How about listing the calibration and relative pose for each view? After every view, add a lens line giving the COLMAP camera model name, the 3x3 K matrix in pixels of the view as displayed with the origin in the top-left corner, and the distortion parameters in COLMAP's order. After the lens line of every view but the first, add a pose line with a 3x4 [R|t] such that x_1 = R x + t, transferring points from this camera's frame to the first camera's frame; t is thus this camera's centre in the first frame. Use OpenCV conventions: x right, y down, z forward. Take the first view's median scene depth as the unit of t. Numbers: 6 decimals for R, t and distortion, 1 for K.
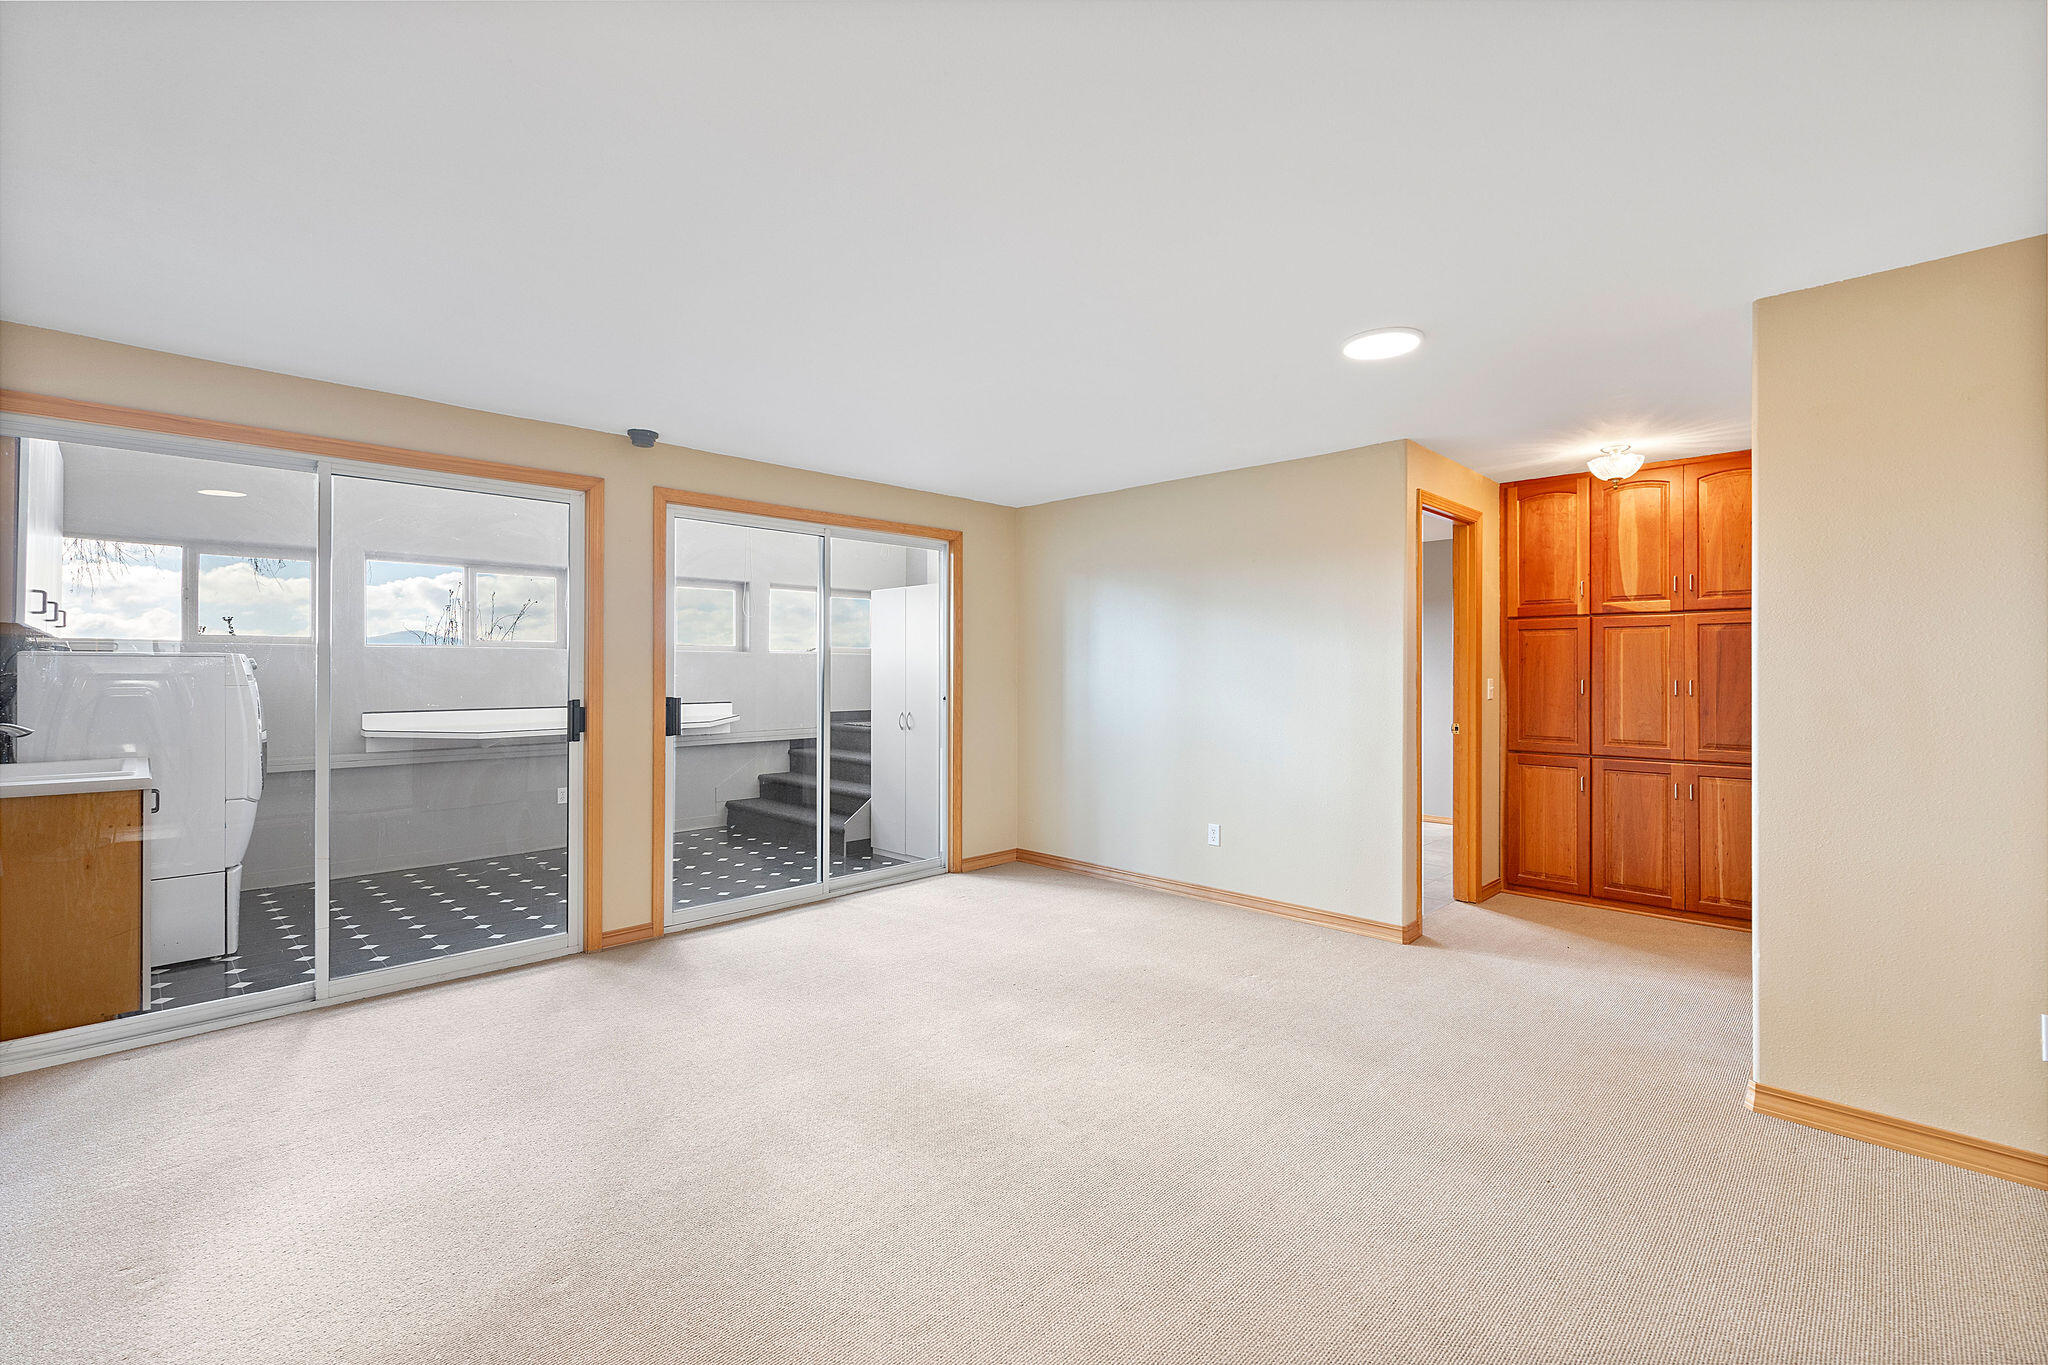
lens RADIAL K [[886.7, 0, 1019.6], [0, 886.7, 671.9], [0, 0, 1]] dist [-0.001489, -0.000294]
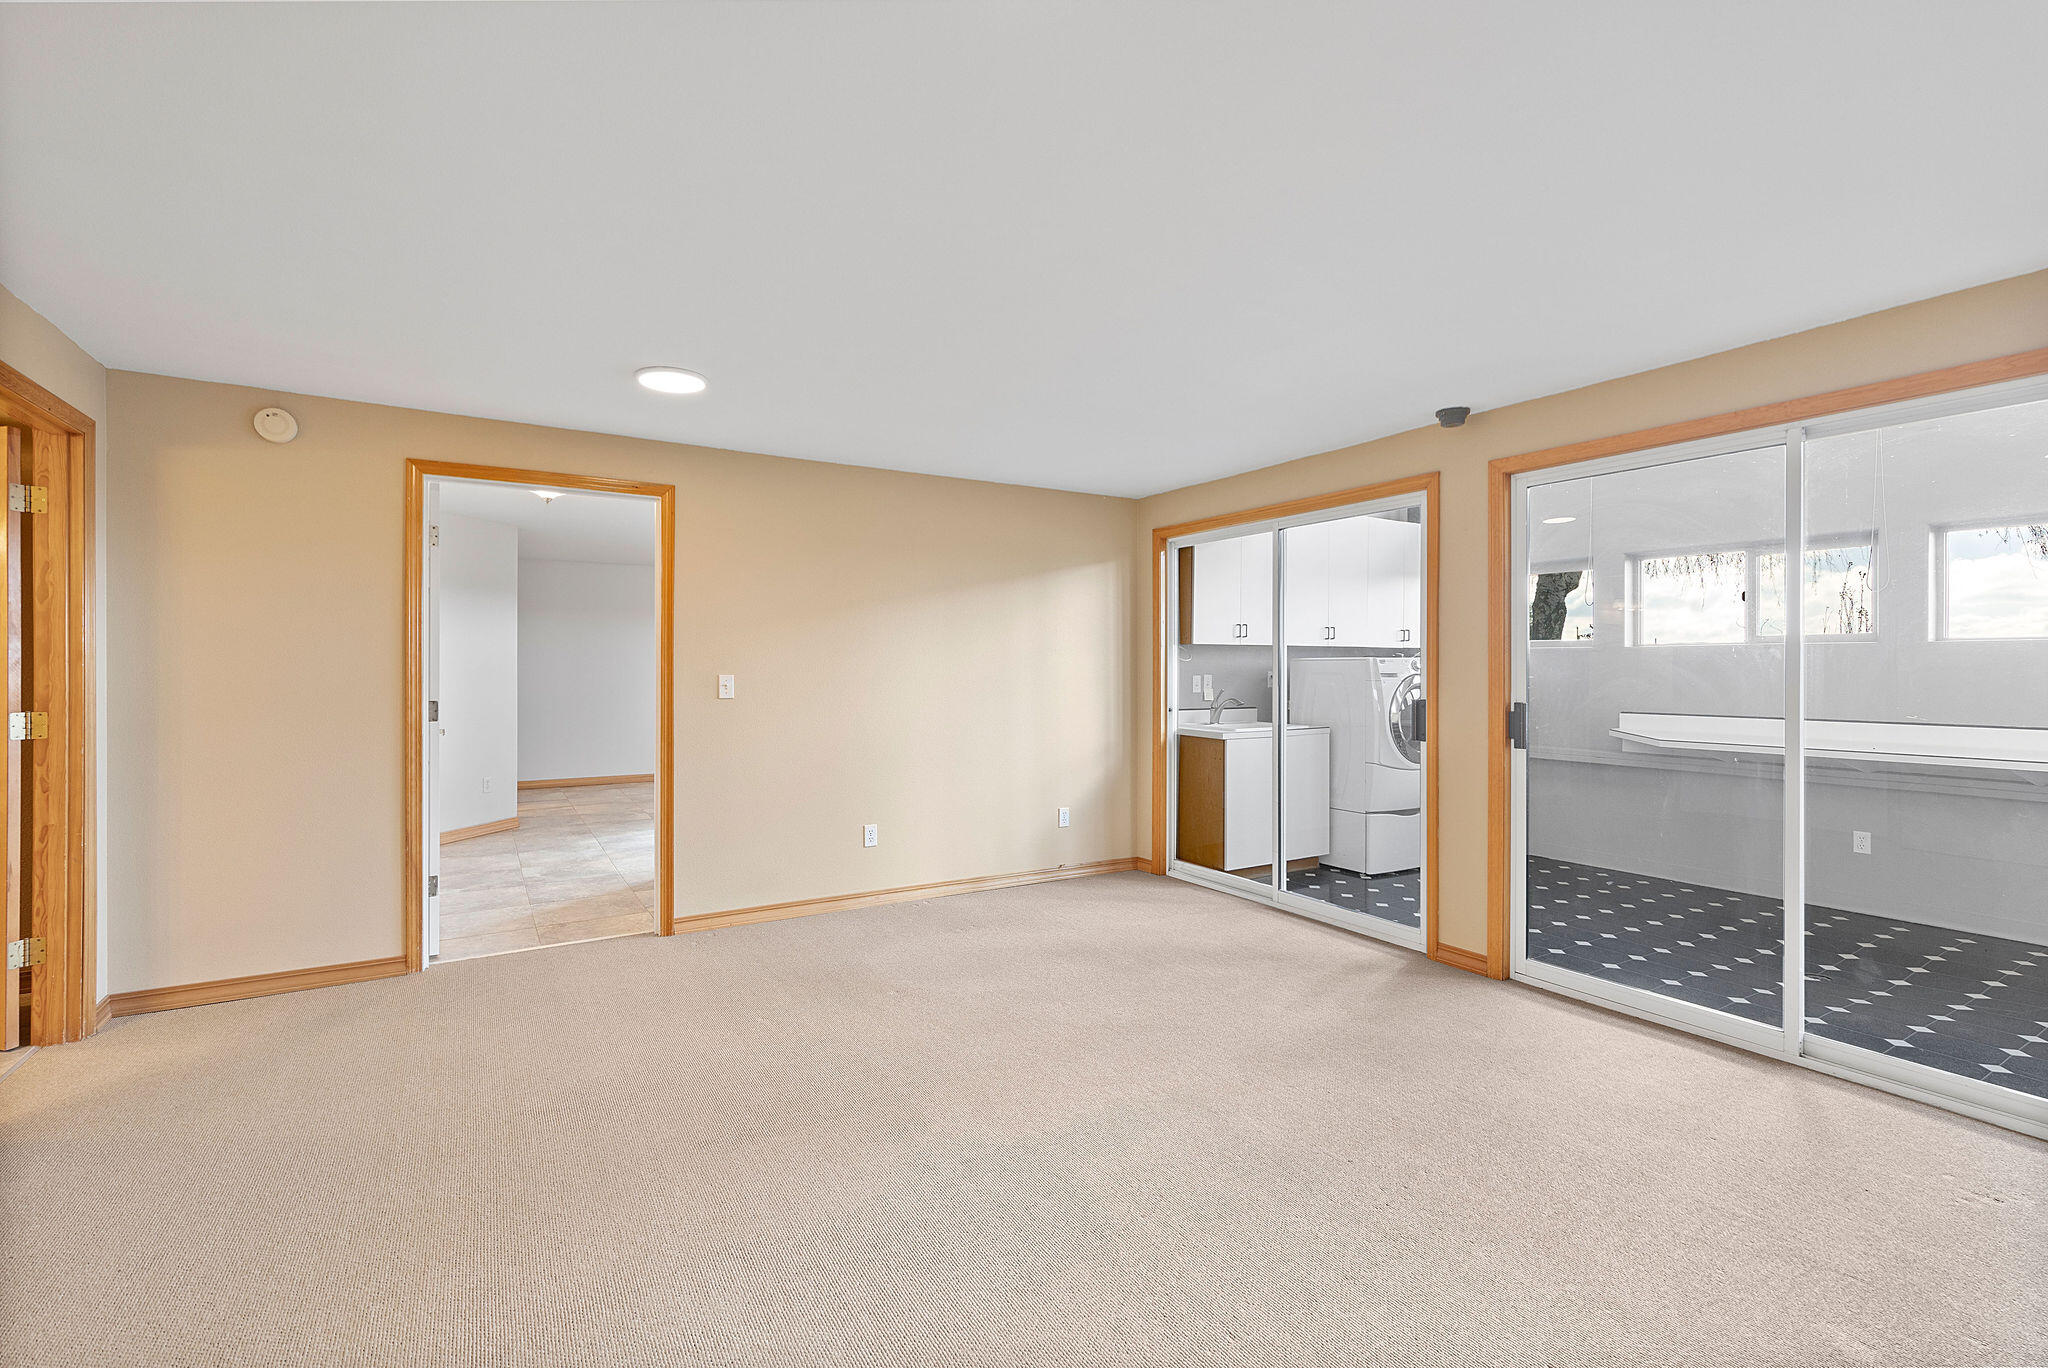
lens RADIAL K [[886.7, 0, 1019.3], [0, 886.7, 674.4], [0, 0, 1]] dist [-0.001489, -0.000294]
pose [[-0.217275, 0.001699, -0.976109, 0.549922], [-0.005796, 0.999979, 0.003031, 0.001818], [0.976093, 0.006316, -0.217260, 0.737385]]
